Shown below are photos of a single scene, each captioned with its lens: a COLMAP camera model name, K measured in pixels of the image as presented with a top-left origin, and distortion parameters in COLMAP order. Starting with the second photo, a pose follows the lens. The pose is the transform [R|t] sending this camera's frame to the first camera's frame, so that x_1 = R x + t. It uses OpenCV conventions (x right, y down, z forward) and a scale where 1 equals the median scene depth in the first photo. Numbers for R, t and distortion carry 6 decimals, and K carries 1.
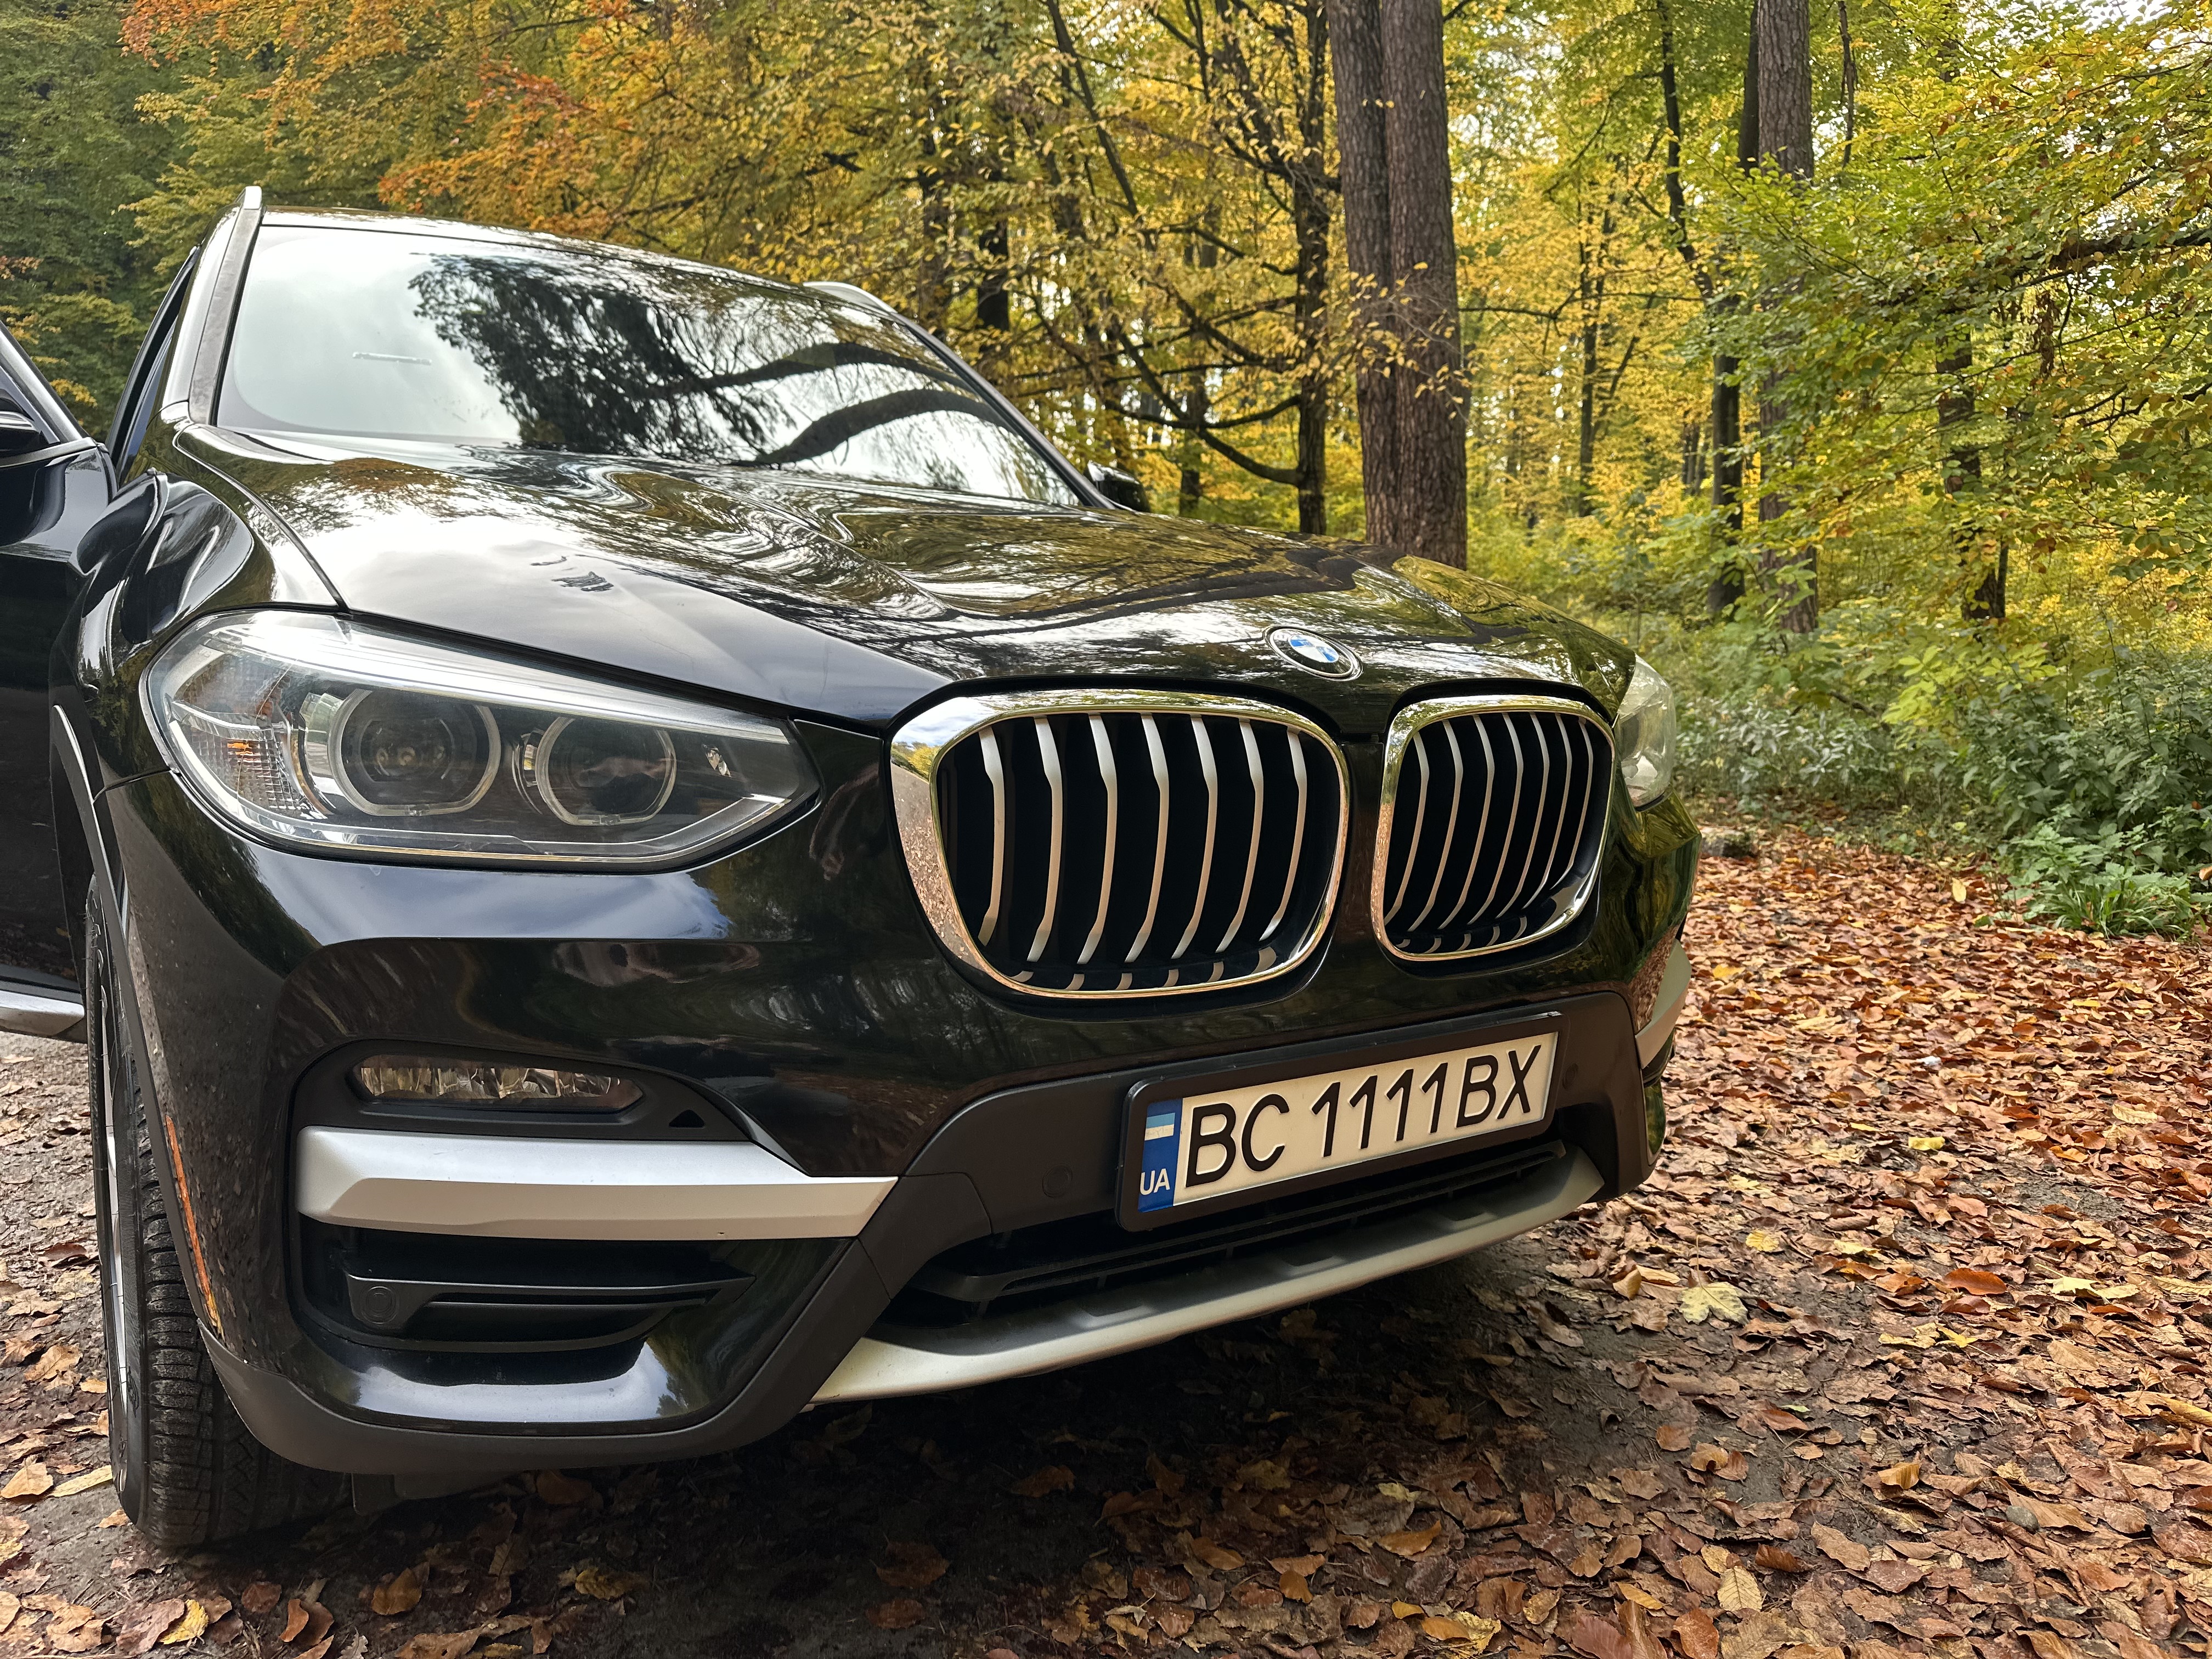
lens RADIAL K [[1584.9, 0, 1124.8], [0, 1584.9, 832.8], [0, 0, 1]] dist [0.012154, -0.008093]
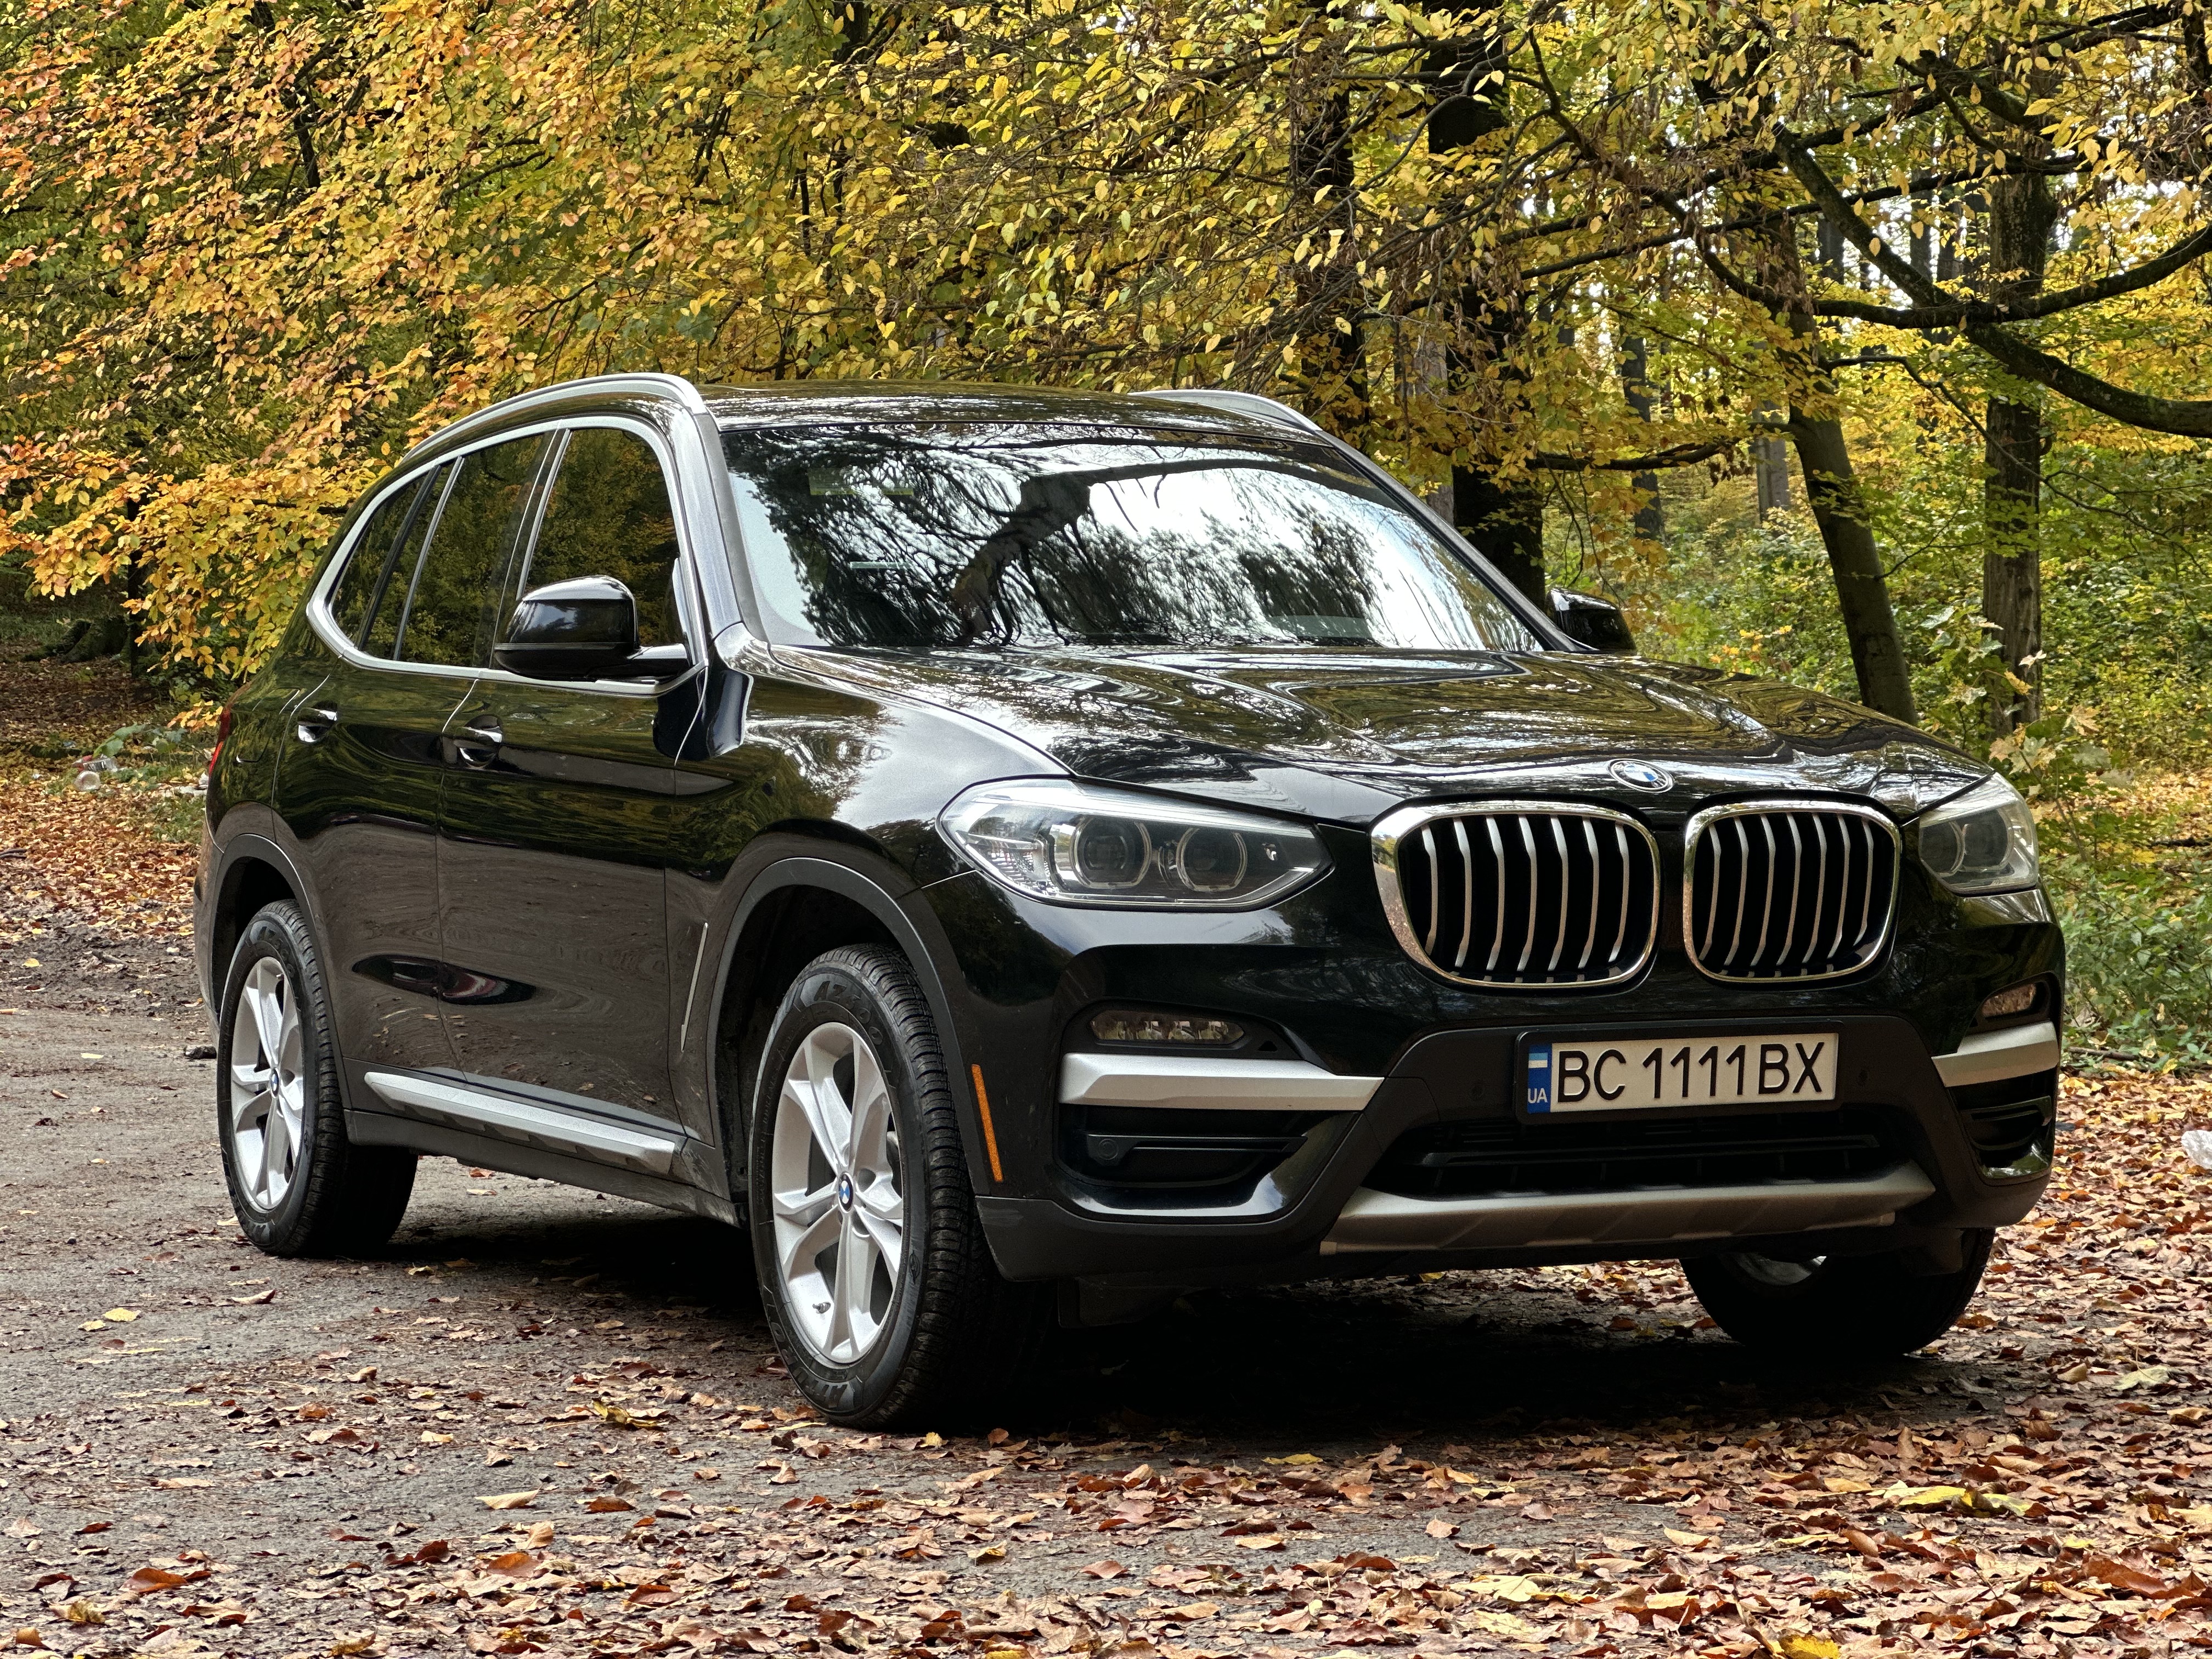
lens RADIAL K [[5084.8, 0, 1135.2], [0, 5084.8, 823.5], [0, 0, 1]] dist [-0.139486, 5.406632]
pose [[0.986665, -0.049726, -0.154982, 0.255150], [0.028327, 0.990119, -0.137337, 0.379317], [0.160279, 0.131115, 0.978325, -2.480895]]
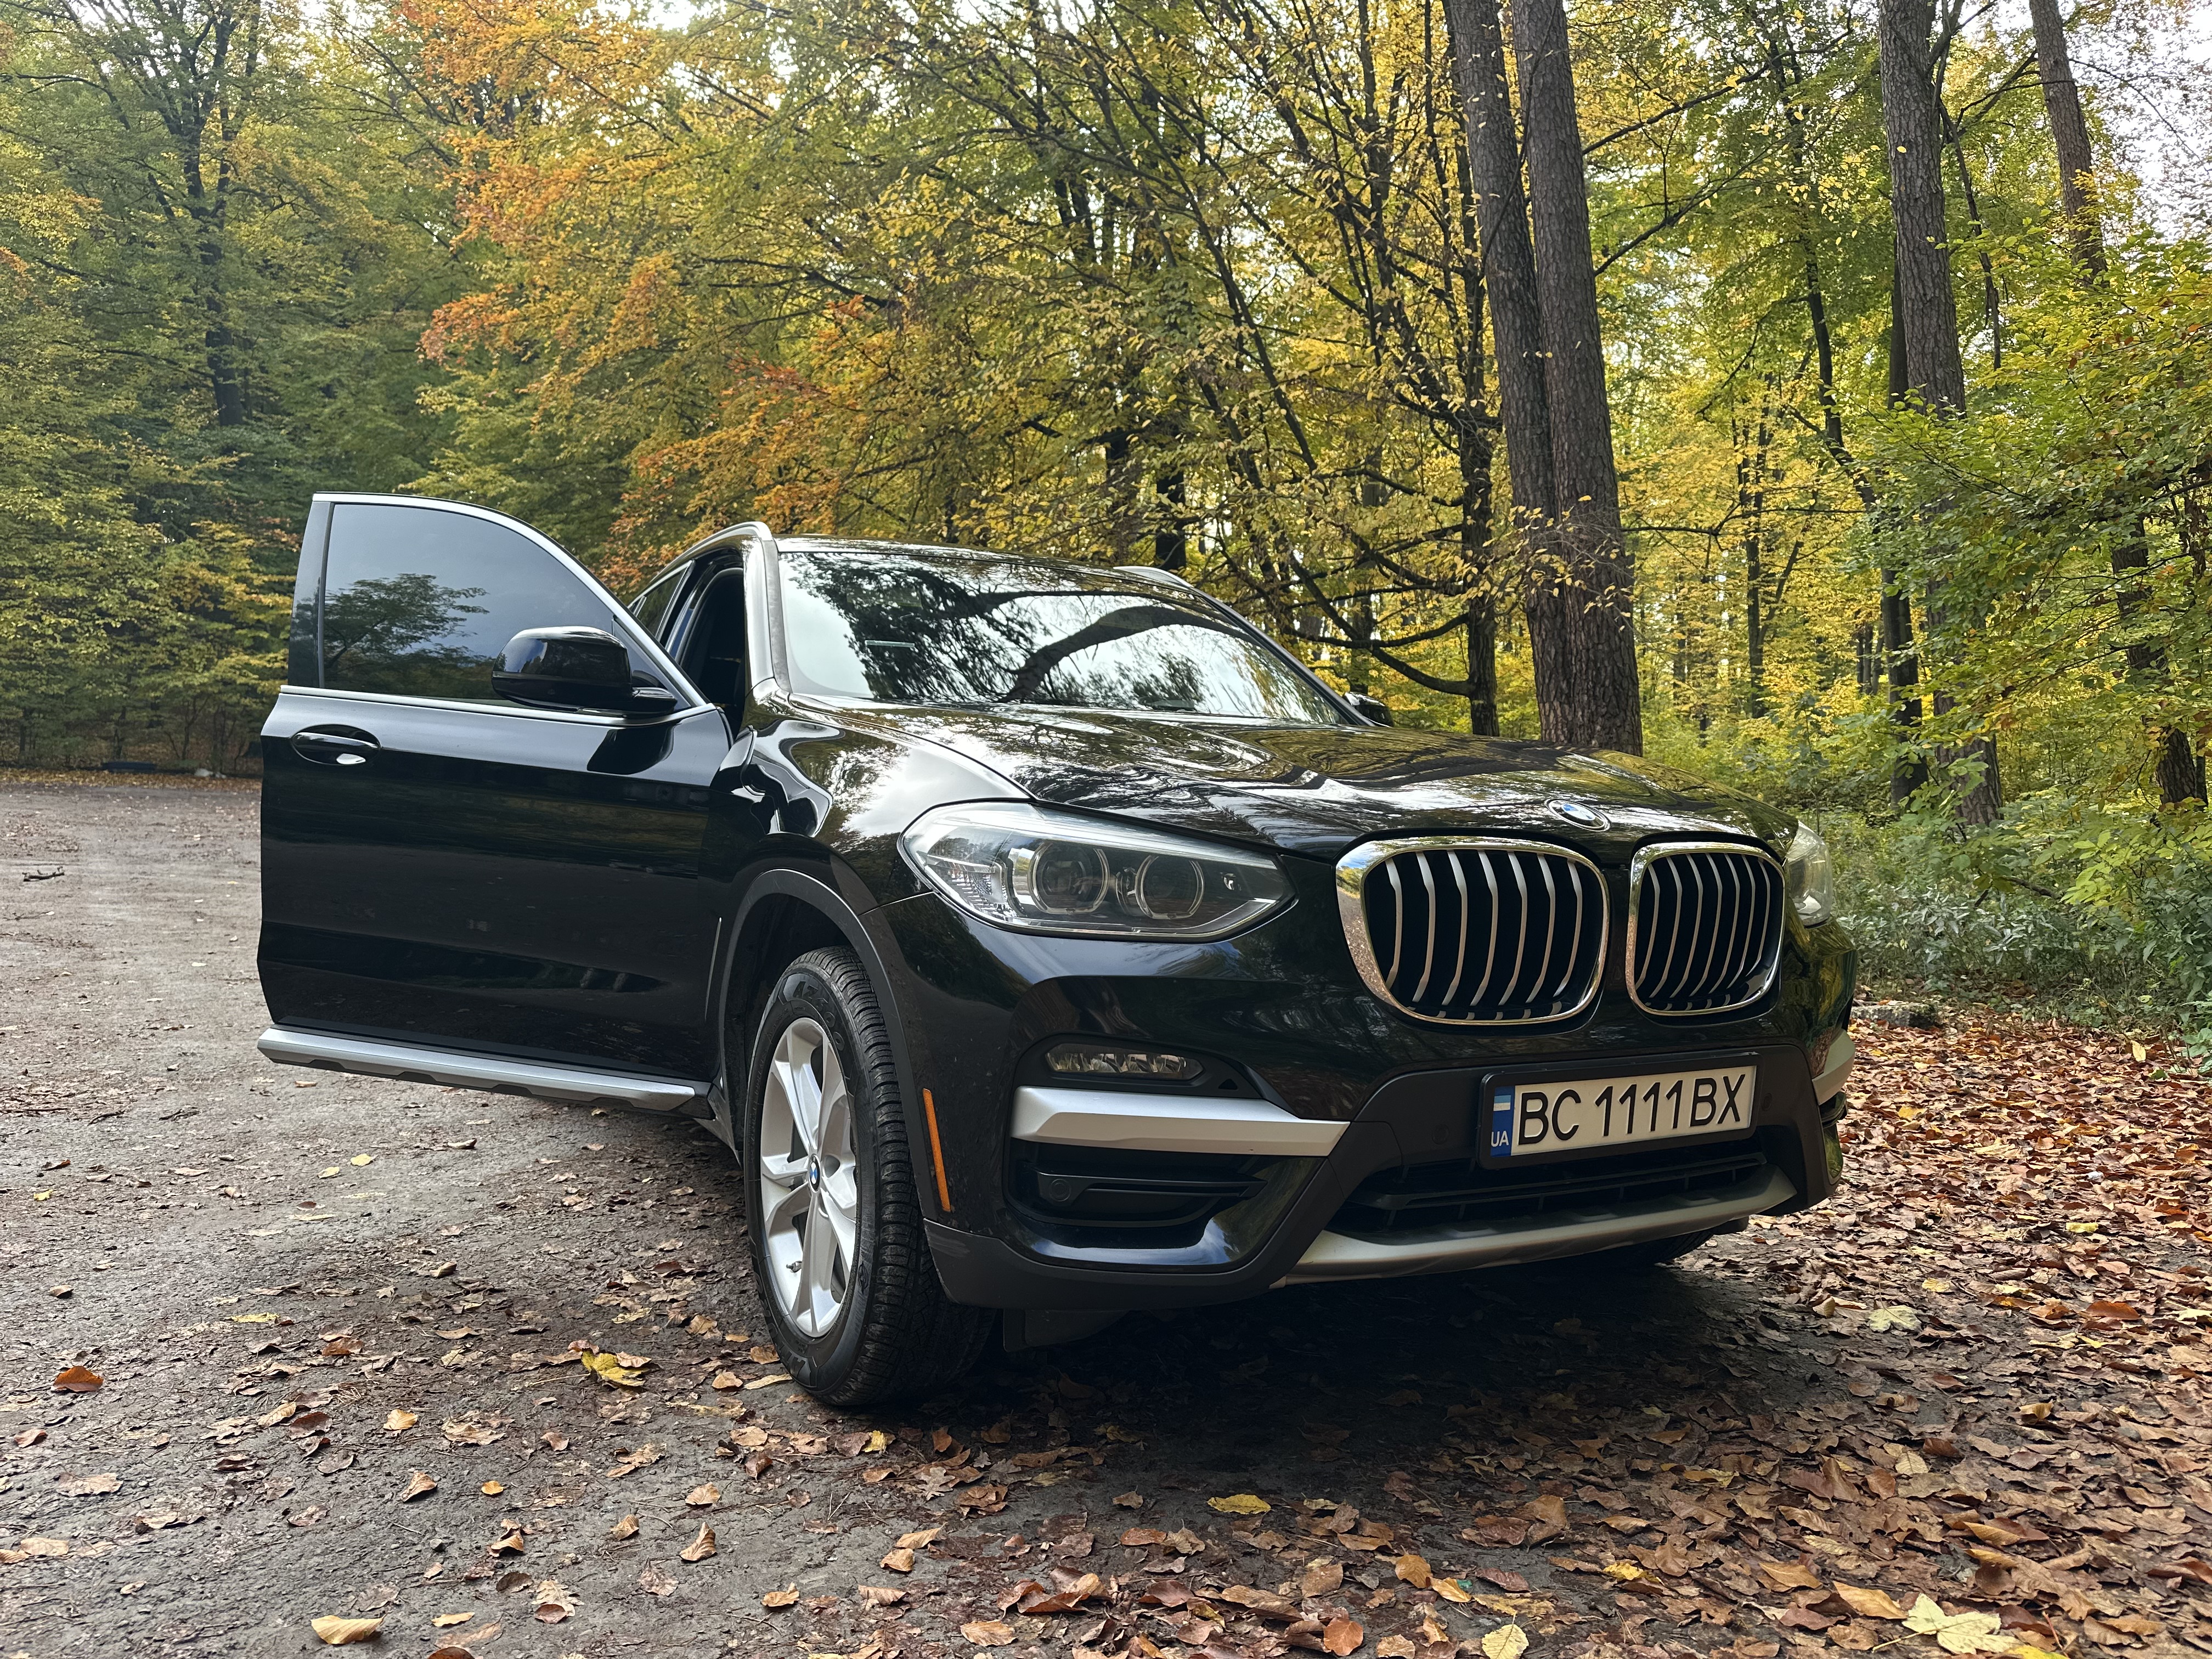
lens RADIAL K [[1584.9, 0, 1124.8], [0, 1584.9, 832.8], [0, 0, 1]] dist [0.012154, -0.008093]
pose [[0.994401, -0.022354, -0.103285, -0.108418], [0.008357, 0.990945, -0.134009, 0.072309], [0.105345, 0.132396, 0.985583, -0.389519]]
